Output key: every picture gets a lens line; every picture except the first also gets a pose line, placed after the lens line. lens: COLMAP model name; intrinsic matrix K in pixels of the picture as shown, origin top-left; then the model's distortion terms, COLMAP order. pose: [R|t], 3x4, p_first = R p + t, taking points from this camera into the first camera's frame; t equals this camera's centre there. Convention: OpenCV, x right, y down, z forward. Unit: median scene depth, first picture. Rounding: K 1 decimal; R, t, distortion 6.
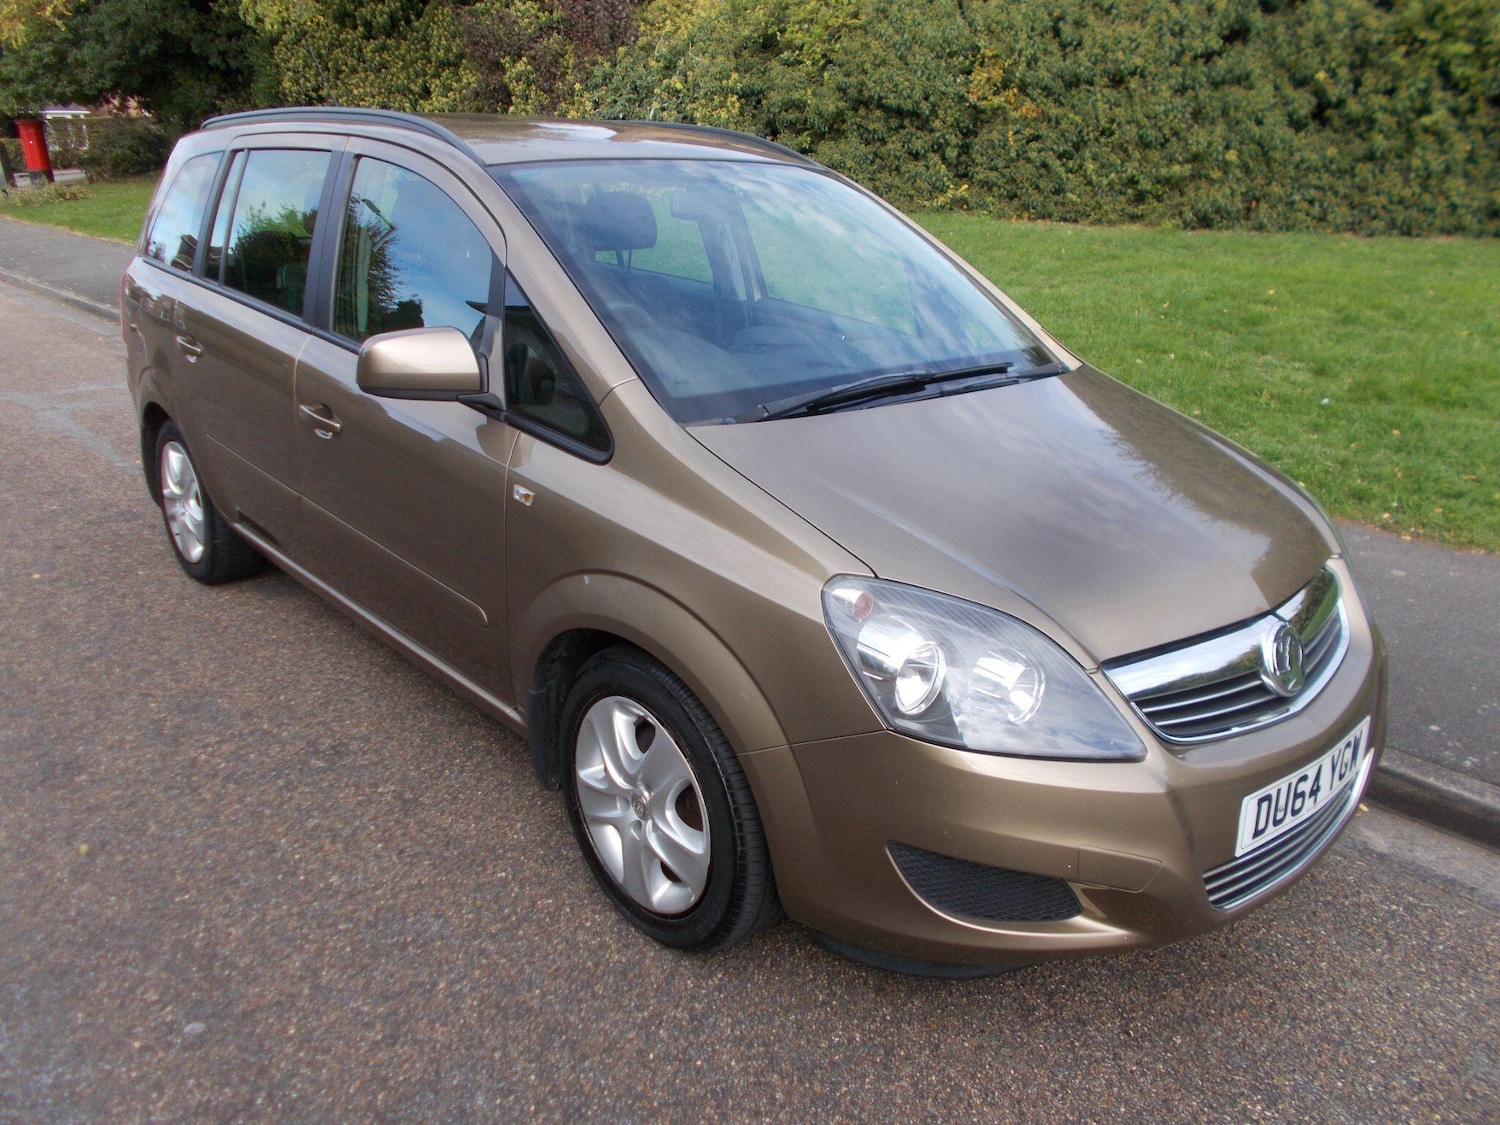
lens RADIAL K [[1167.8, 0, 744.1], [0, 1167.8, 570.3], [0, 0, 1]] dist [0.021975, -0.026267]
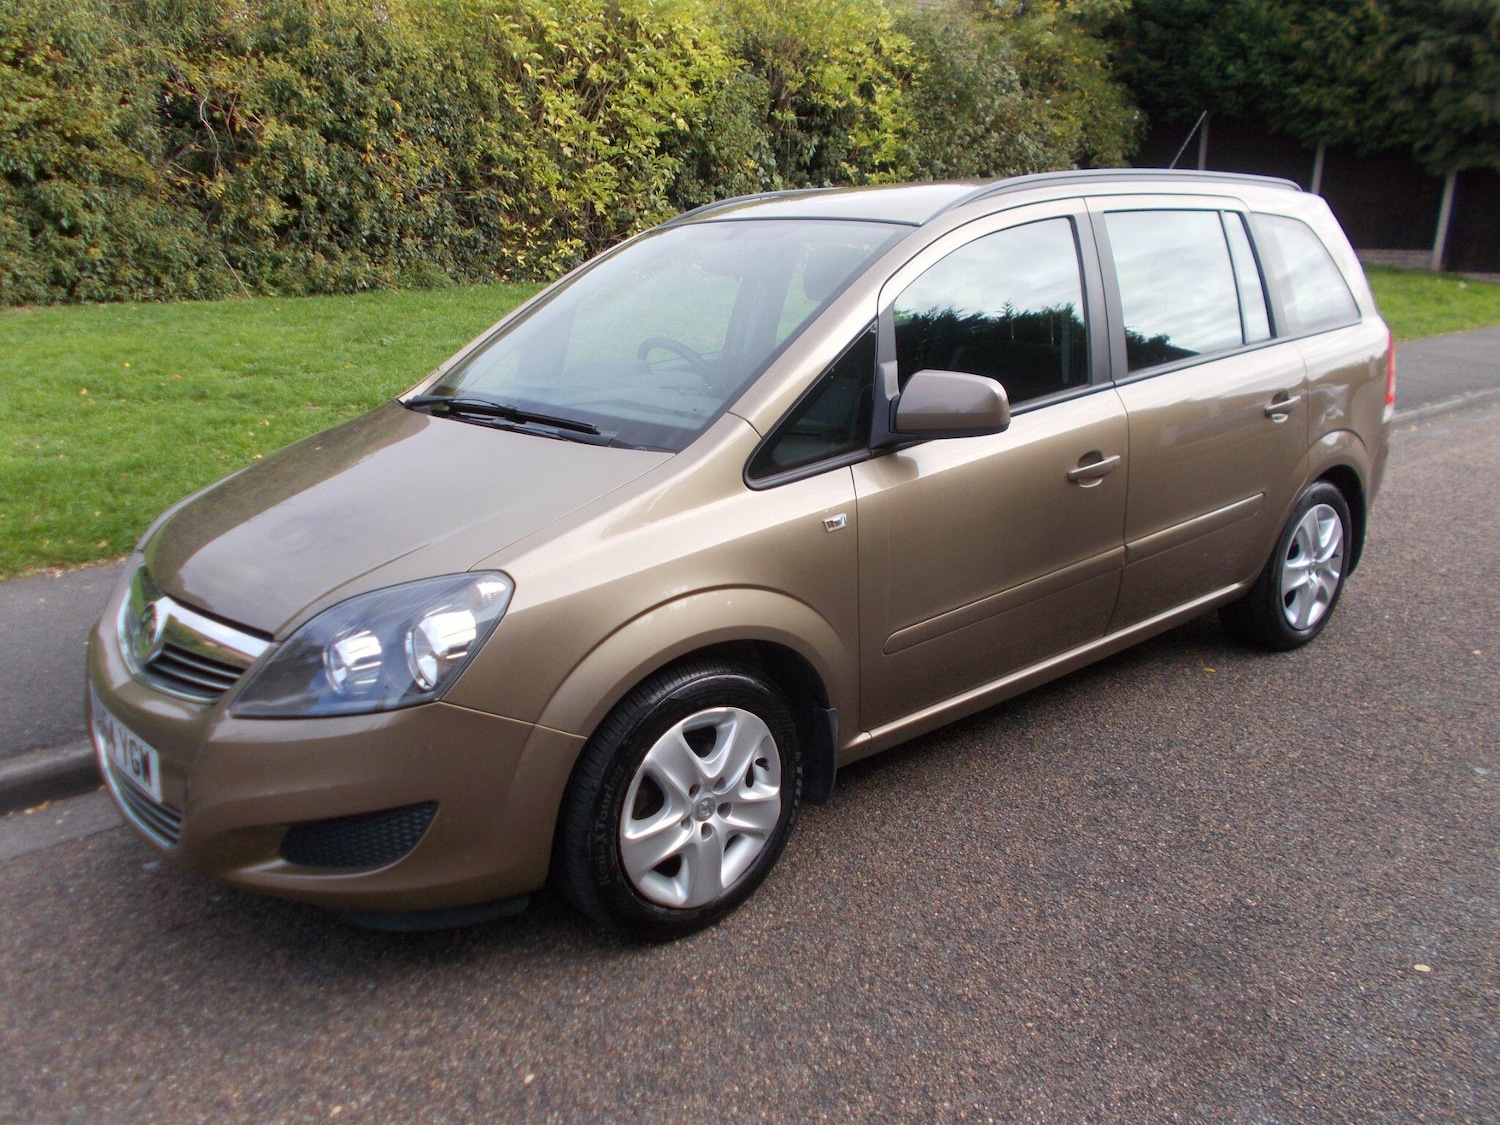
lens RADIAL K [[1193.8, 0, 743.2], [0, 1193.8, 567.3], [0, 0, 1]] dist [0.060491, -0.058841]
pose [[0.276933, -0.283080, 0.918245, -0.794851], [0.346577, 0.920722, 0.179320, -0.144611], [-0.896210, 0.268582, 0.353087, 0.387651]]
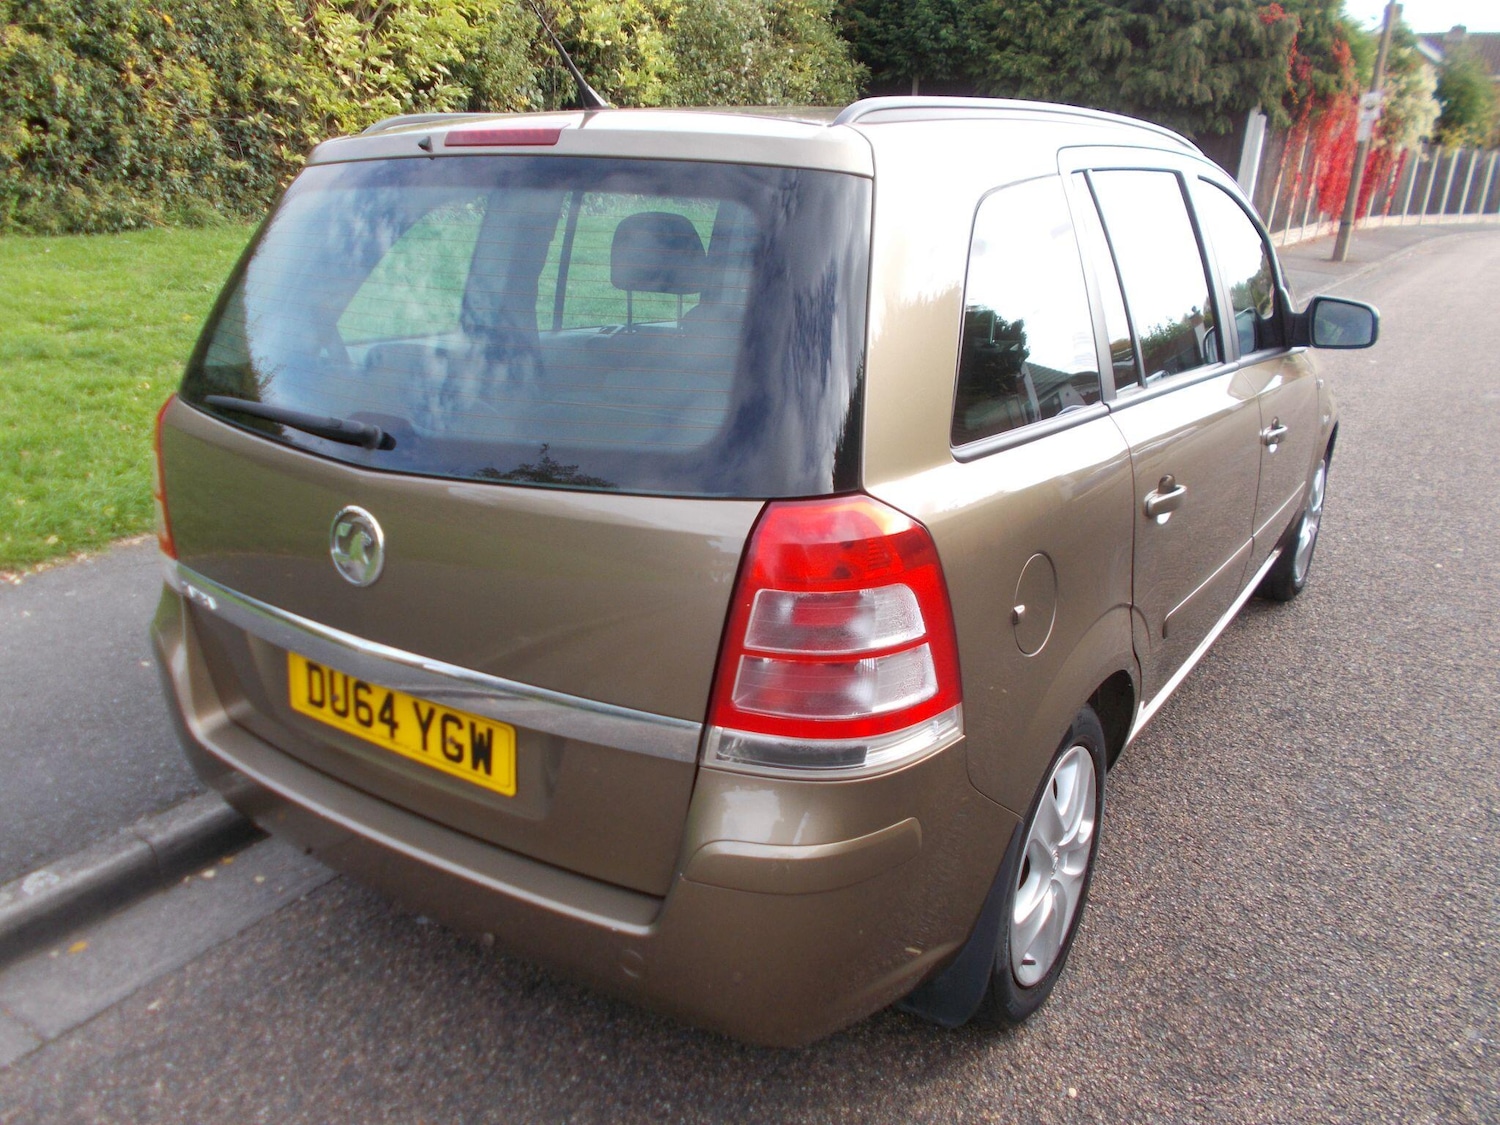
lens RADIAL K [[1166.3, 0, 747.9], [0, 1166.3, 565.6], [0, 0, 1]] dist [0.022373, -0.032557]
pose [[0.002490, -0.338680, 0.940898, -0.778758], [0.329860, 0.888517, 0.318952, -0.317634], [-0.944027, 0.309570, 0.113929, 0.848539]]
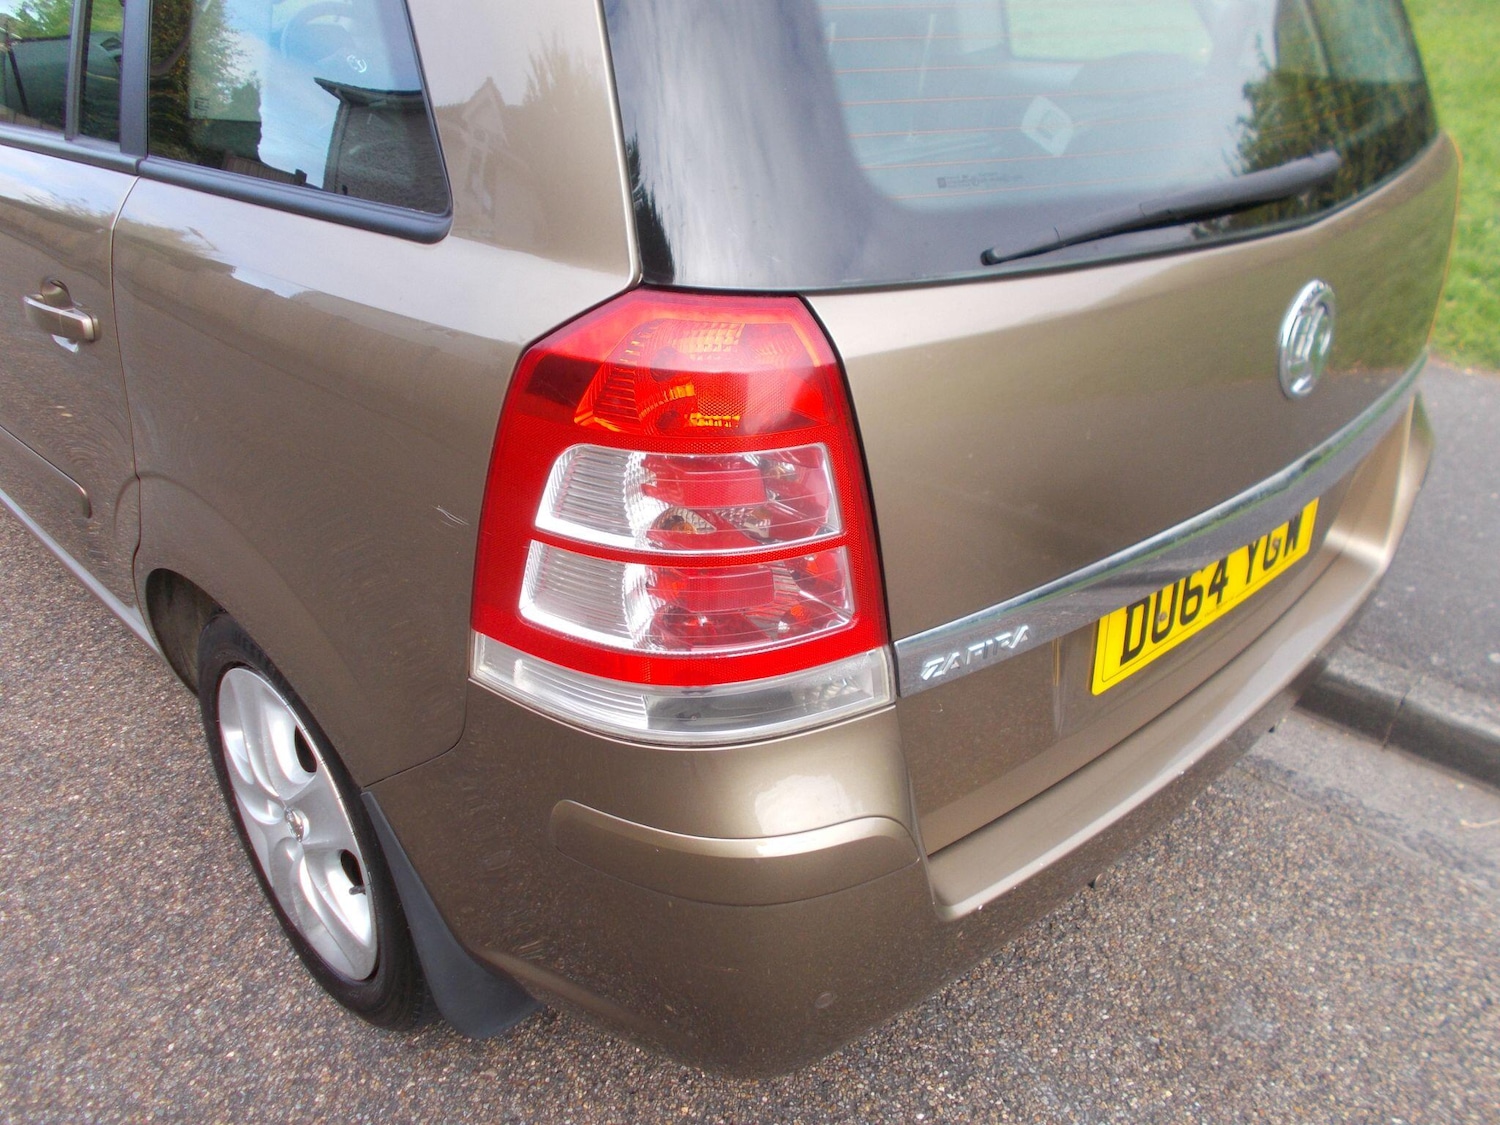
lens RADIAL K [[1197.0, 0, 745.5], [0, 1197.0, 576.7], [0, 0, 1]] dist [0.024411, -0.018531]
pose [[0.999369, -0.027921, 0.021956, 0.203478], [0.024154, 0.987421, 0.156258, -0.002846], [-0.026042, -0.155629, 0.987472, 0.182650]]
